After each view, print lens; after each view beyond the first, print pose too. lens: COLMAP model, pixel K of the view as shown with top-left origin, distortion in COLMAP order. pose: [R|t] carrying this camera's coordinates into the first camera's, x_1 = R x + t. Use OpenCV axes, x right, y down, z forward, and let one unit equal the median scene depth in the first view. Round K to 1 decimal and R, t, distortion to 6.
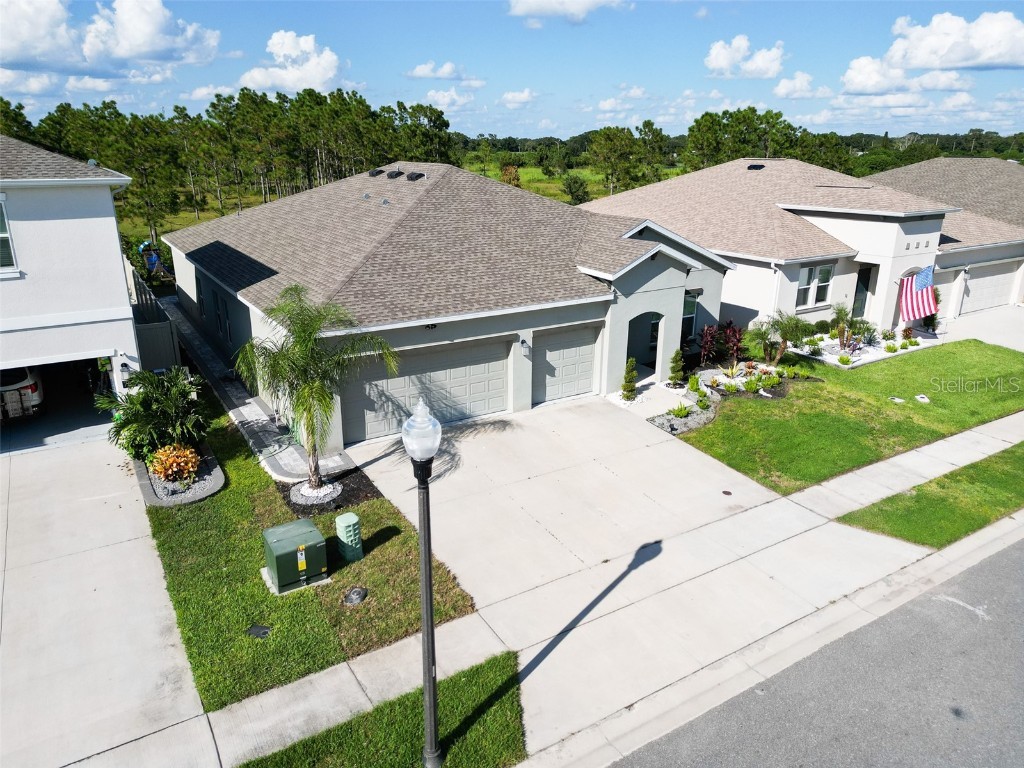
lens RADIAL K [[721.9, 0, 512.0], [0, 721.9, 384.0], [0, 0, 1]] dist [0.105166, -0.122307]
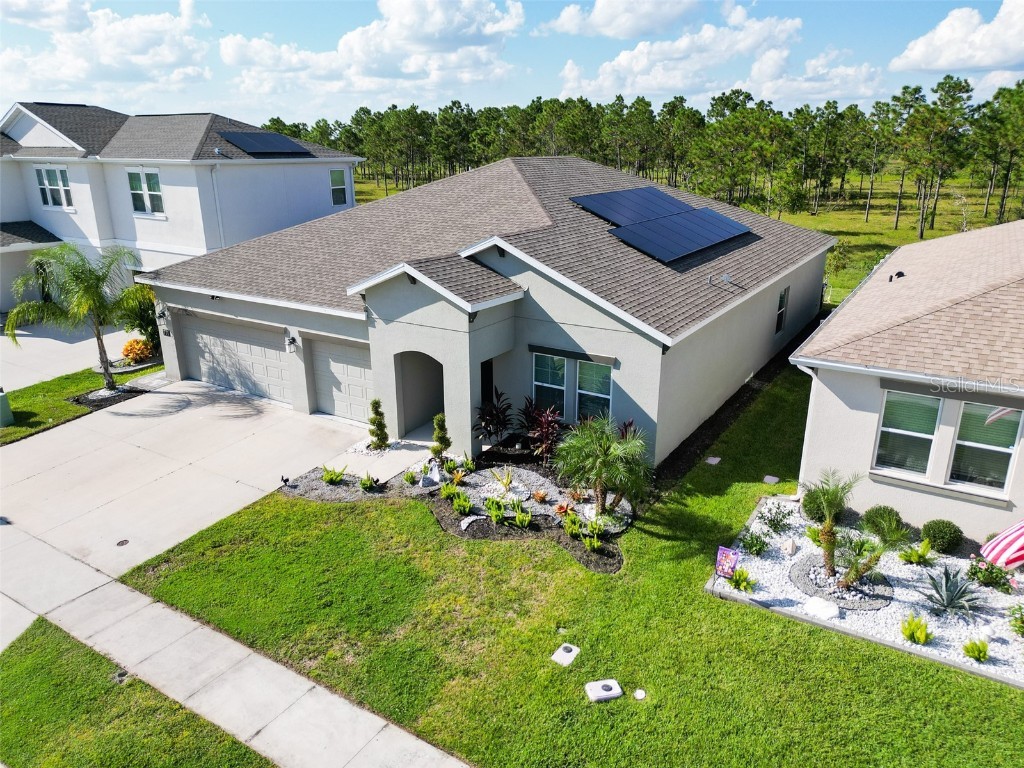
lens RADIAL K [[721.9, 0, 512.0], [0, 721.9, 384.0], [0, 0, 1]] dist [0.105166, -0.122307]
pose [[0.431243, 0.277149, -0.858614, 0.987307], [-0.279730, 0.945828, 0.164804, -0.243597], [0.857776, 0.169109, 0.485409, 0.802872]]
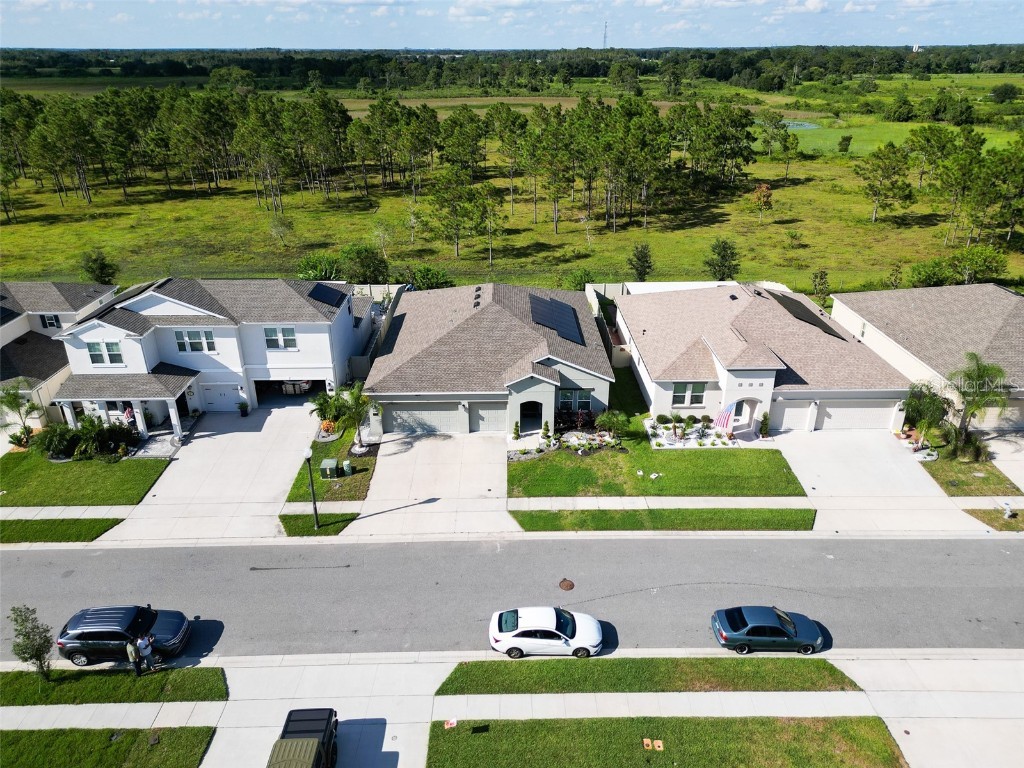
lens RADIAL K [[721.9, 0, 512.0], [0, 721.9, 384.0], [0, 0, 1]] dist [0.105166, -0.122307]
pose [[0.854193, 0.210252, -0.475552, 1.244243], [-0.156041, 0.976098, 0.151272, -0.503583], [0.495990, -0.055010, 0.866584, -0.925510]]
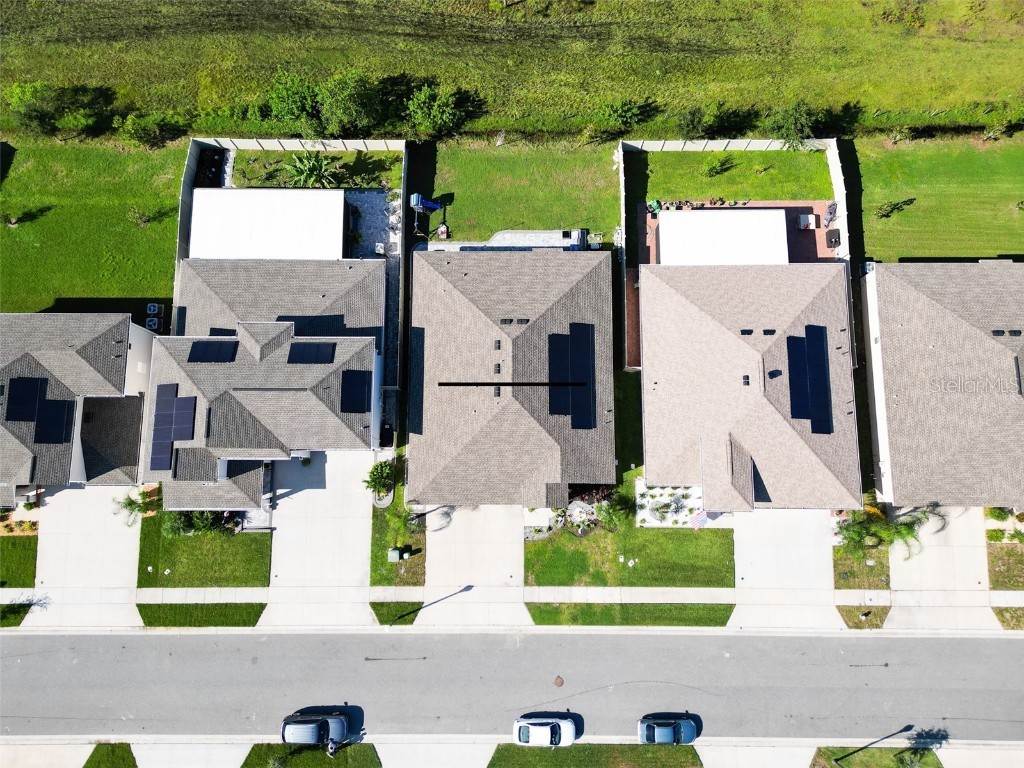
lens RADIAL K [[721.9, 0, 512.0], [0, 721.9, 384.0], [0, 0, 1]] dist [0.105166, -0.122307]
pose [[0.847281, 0.524270, -0.085182, 0.093318], [-0.156923, 0.400298, 0.902849, -2.872850], [0.507435, -0.751600, 0.421434, 0.192166]]
